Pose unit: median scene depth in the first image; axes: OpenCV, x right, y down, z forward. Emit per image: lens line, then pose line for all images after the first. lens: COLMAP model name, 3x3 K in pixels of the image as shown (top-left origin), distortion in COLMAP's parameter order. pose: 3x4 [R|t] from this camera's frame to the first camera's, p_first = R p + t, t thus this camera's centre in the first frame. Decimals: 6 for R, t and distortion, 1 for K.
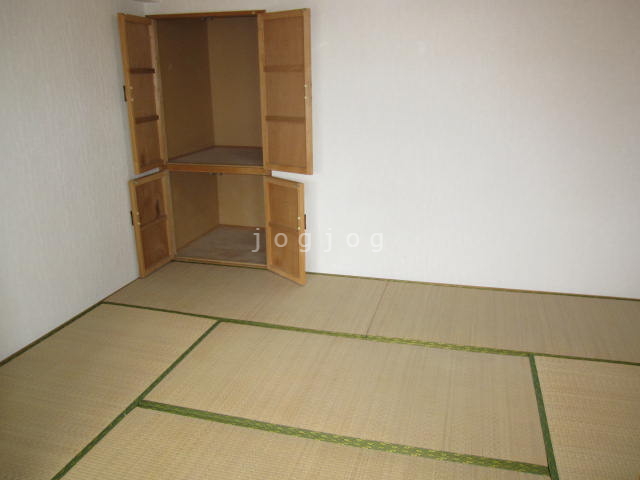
lens RADIAL K [[536.4, 0, 320.0], [0, 536.4, 240.0], [0, 0, 1]] dist [-0.094581, -0.000798]
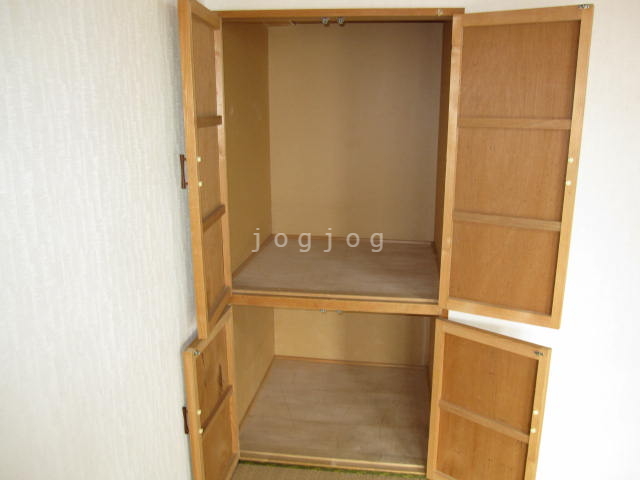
lens RADIAL K [[534.0, 0, 320.0], [0, 534.0, 240.0], [0, 0, 1]] dist [-0.055689, 0.006927]
pose [[0.990531, -0.023361, 0.135291, -0.295344], [0.031396, 0.997848, -0.057561, -0.175497], [-0.133655, 0.061264, 0.989133, 0.493157]]
